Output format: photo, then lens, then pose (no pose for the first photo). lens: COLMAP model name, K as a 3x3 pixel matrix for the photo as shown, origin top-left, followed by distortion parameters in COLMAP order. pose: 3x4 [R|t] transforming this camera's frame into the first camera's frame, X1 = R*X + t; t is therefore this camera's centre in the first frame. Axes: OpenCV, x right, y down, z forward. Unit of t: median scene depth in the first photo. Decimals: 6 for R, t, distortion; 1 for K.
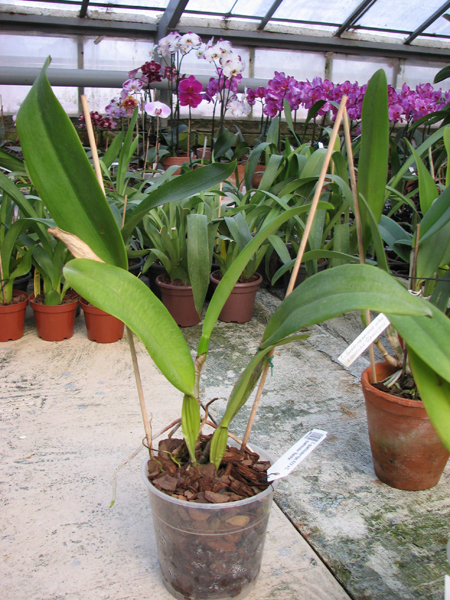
lens RADIAL K [[646.4, 0, 213.6], [0, 646.4, 284.7], [0, 0, 1]] dist [-0.205481, 0.253740]
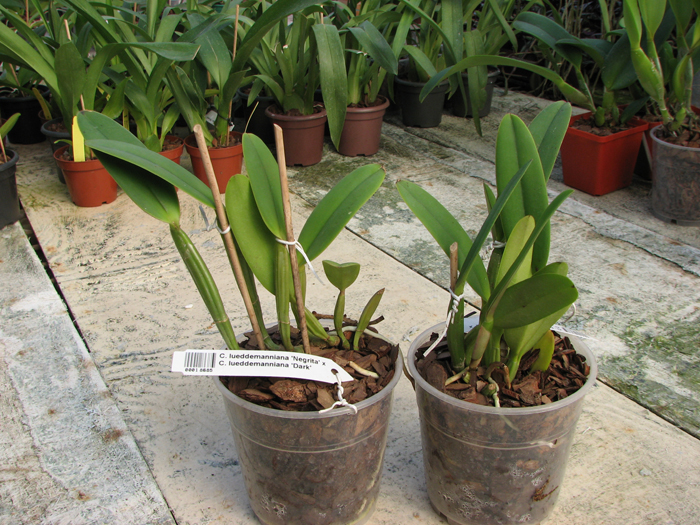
lens RADIAL K [[754.2, 0, 346.4], [0, 754.2, 275.6], [0, 0, 1]] dist [-0.205481, 0.253740]
pose [[0.979901, -0.120916, 0.158659, -0.257356], [0.090725, 0.978471, 0.185376, 0.044700], [-0.177658, -0.167256, 0.969775, 0.040153]]
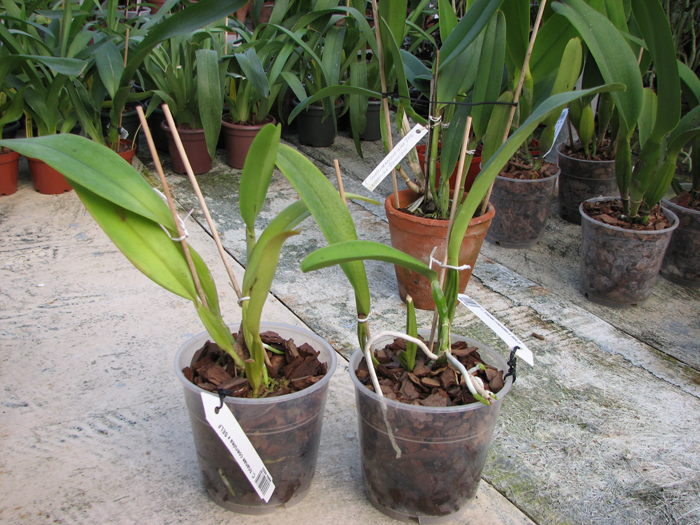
lens RADIAL K [[754.2, 0, 346.4], [0, 754.2, 275.6], [0, 0, 1]] dist [-0.205481, 0.253740]
pose [[0.982185, -0.051034, 0.180852, -0.049567], [0.020645, 0.985895, 0.166084, 0.054153], [-0.186777, -0.159392, 0.969386, -0.164866]]
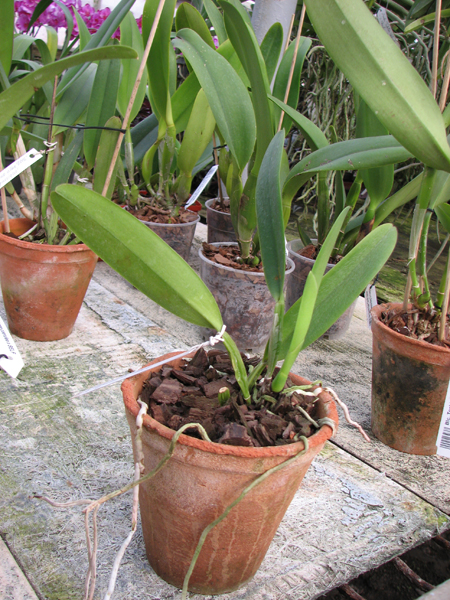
lens RADIAL K [[646.4, 0, 213.6], [0, 646.4, 284.7], [0, 0, 1]] dist [-0.205481, 0.253740]
pose [[0.939984, 0.040005, 0.338867, 0.209266], [-0.065664, 0.995749, 0.064592, 0.139605], [-0.334842, -0.082967, 0.938615, -0.046892]]
